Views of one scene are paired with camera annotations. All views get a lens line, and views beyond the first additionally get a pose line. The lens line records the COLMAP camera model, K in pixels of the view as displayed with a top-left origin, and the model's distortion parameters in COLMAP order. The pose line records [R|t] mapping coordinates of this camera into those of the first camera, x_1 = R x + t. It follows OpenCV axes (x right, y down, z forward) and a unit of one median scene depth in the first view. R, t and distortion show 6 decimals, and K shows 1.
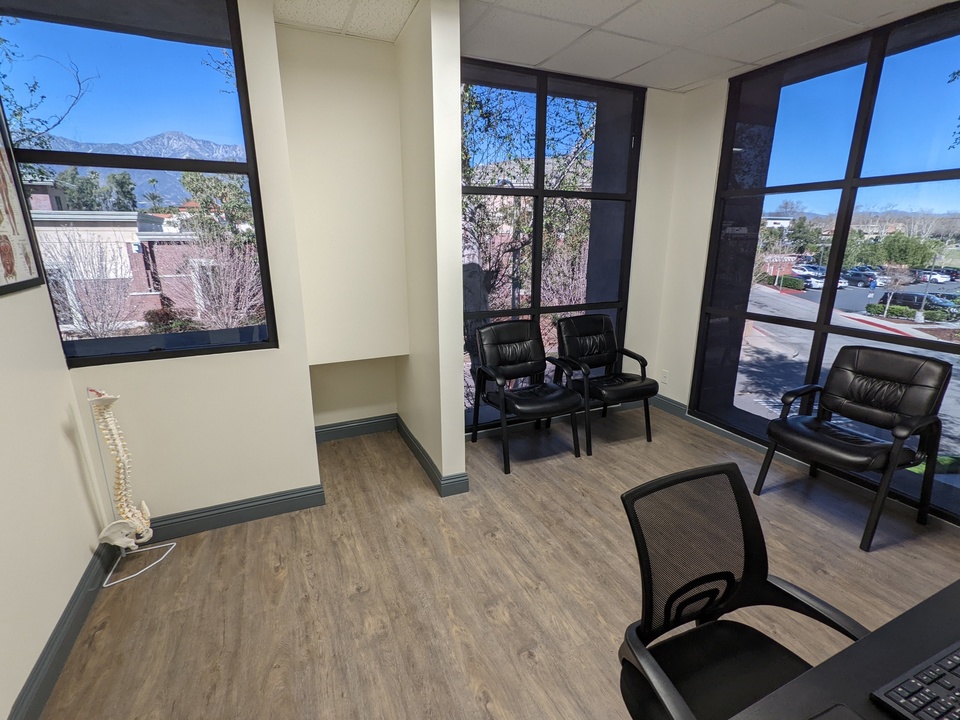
lens RADIAL K [[453.7, 0, 479.8], [0, 453.7, 362.5], [0, 0, 1]] dist [0.002841, 0.000162]
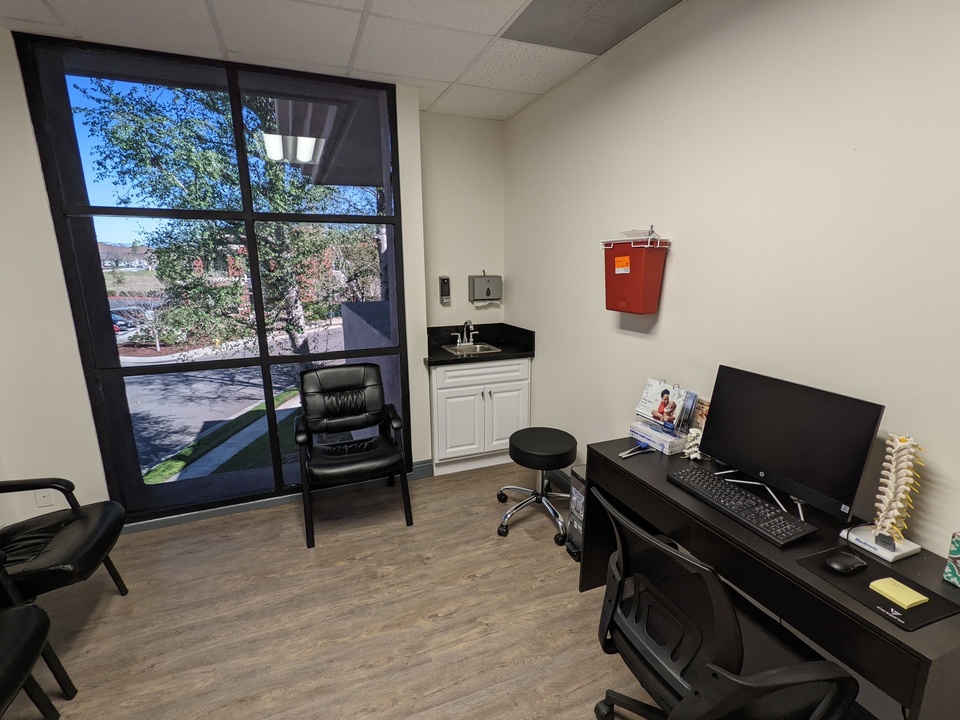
lens RADIAL K [[453.7, 0, 480.1], [0, 453.7, 361.5], [0, 0, 1]] dist [0.002841, 0.000162]
pose [[0.041284, -0.216054, 0.975508, -0.158411], [0.269389, 0.942591, 0.197363, -0.127200], [-0.962146, 0.254643, 0.097116, 0.404838]]
